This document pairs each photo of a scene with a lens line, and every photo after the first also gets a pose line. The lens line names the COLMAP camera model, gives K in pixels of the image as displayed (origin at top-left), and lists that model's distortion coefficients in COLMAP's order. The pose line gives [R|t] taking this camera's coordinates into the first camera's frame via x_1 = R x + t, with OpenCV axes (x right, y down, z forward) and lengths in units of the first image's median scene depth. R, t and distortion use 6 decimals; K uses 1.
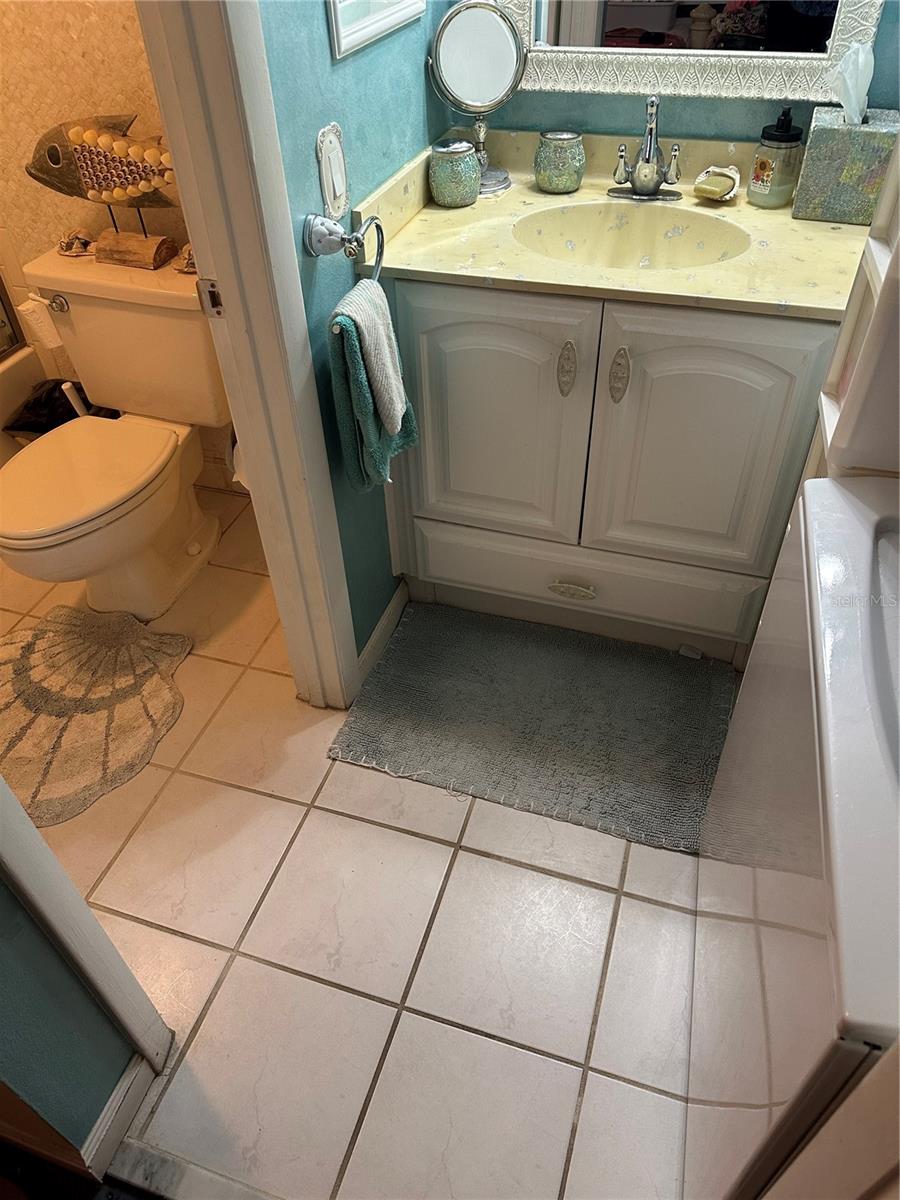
lens RADIAL K [[845.0, 0, 450.0], [0, 845.0, 600.0], [0, 0, 1]] dist [0.004845, -0.003545]
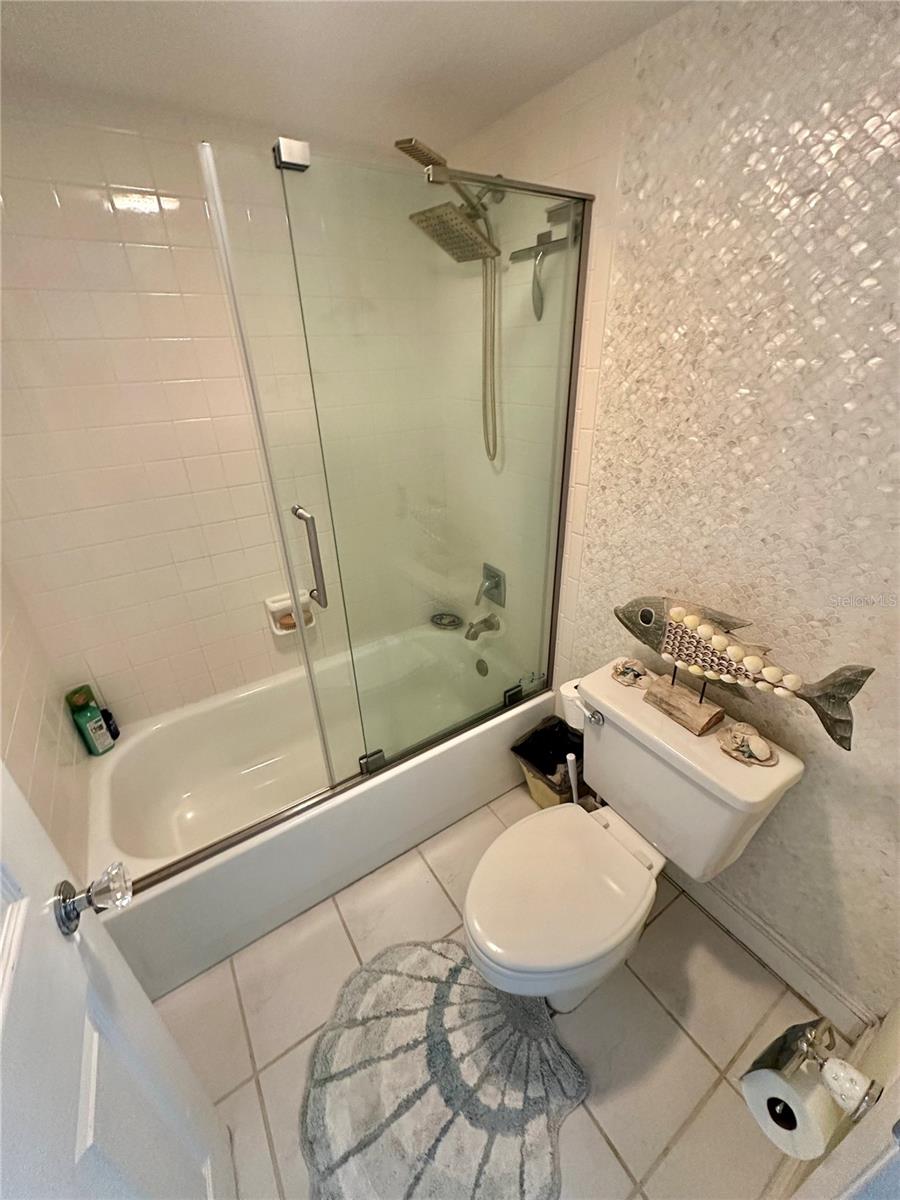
lens RADIAL K [[480.3, 0, 450.0], [0, 480.3, 600.0], [0, 0, 1]] dist [-0.002047, -0.000084]
pose [[0.780457, 0.290961, -0.553380, -0.314814], [-0.417508, 0.901380, -0.114896, -0.351604], [0.465375, 0.320712, 0.824967, 0.322289]]
